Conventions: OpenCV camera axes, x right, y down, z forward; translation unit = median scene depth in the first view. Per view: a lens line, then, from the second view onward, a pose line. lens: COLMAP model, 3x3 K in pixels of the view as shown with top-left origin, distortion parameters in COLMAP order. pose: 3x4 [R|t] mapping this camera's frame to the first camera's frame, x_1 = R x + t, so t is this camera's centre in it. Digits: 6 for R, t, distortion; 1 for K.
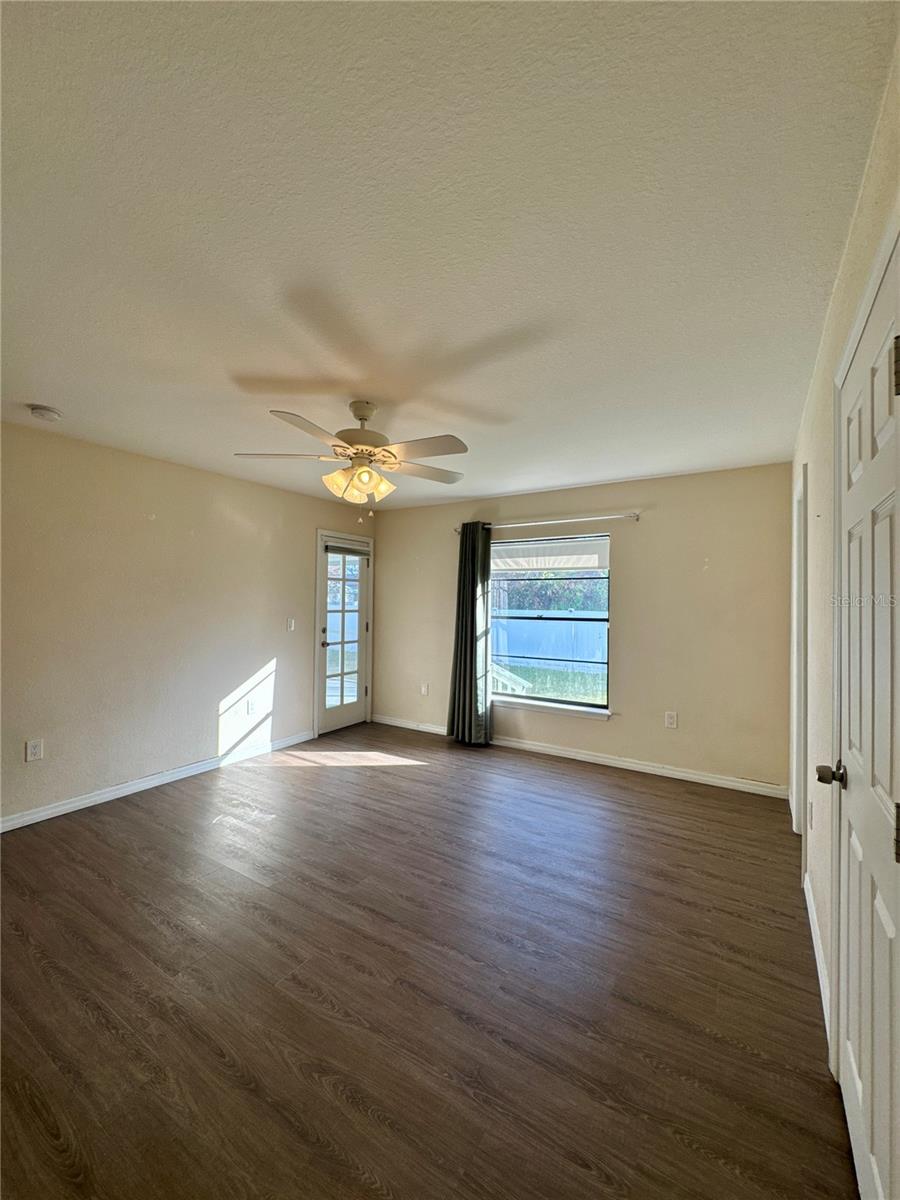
lens RADIAL K [[481.9, 0, 453.0], [0, 481.9, 600.3], [0, 0, 1]] dist [-0.000885, 0.000246]
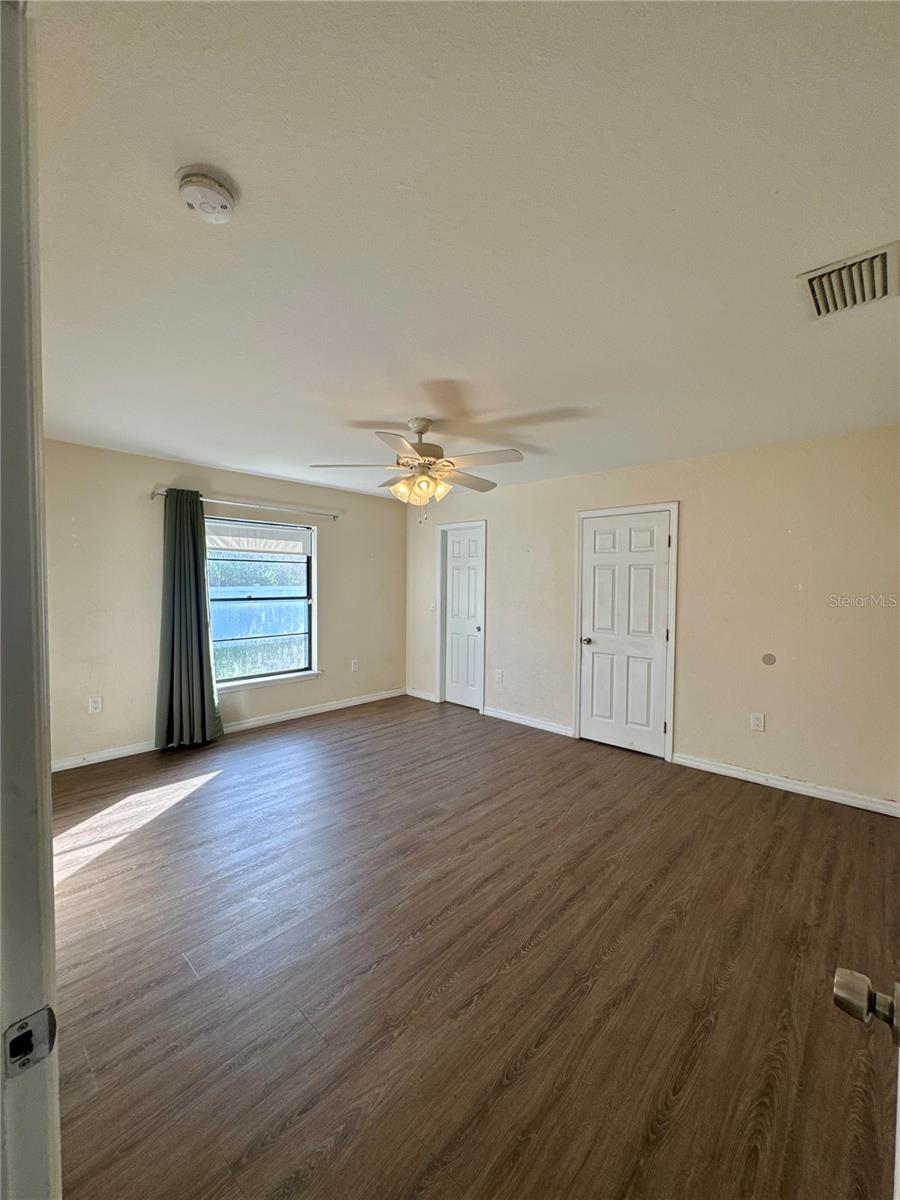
lens RADIAL K [[481.9, 0, 451.3], [0, 481.9, 600.6], [0, 0, 1]] dist [-0.000885, 0.000246]
pose [[0.168472, -0.046814, 0.984594, -0.824941], [-0.017163, 0.998581, 0.050416, -0.019520], [-0.985557, -0.025392, 0.167430, 0.445283]]
